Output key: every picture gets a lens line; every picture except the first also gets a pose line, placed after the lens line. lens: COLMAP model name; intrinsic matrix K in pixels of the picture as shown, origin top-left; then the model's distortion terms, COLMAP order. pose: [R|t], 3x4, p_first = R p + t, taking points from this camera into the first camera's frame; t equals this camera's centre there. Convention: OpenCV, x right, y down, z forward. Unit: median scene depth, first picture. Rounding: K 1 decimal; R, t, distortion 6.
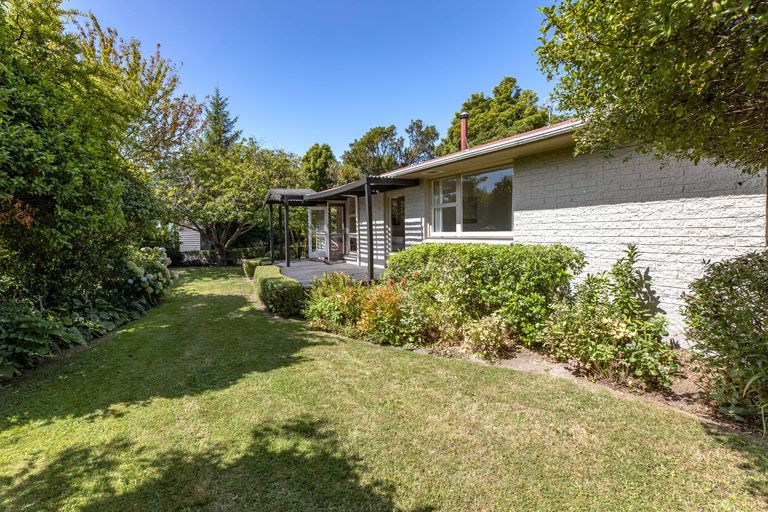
lens RADIAL K [[383.1, 0, 371.3], [0, 383.1, 235.4], [0, 0, 1]] dist [-0.000636, 0.000164]
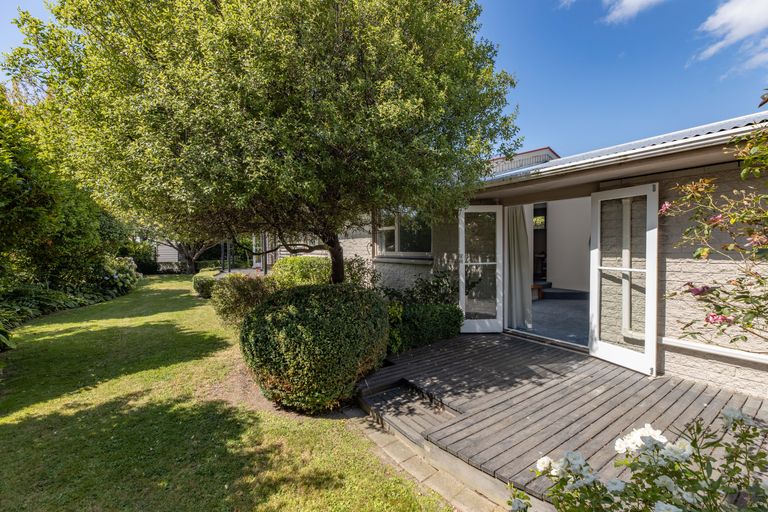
lens RADIAL K [[313.7, 0, 384.8], [0, 313.7, 254.3], [0, 0, 1]] dist [-0.002489, -0.000084]
pose [[0.988808, 0.015458, 0.148391, 0.305420], [-0.016390, 0.999853, 0.005061, -0.003757], [-0.148291, -0.007436, 0.988916, -0.434637]]
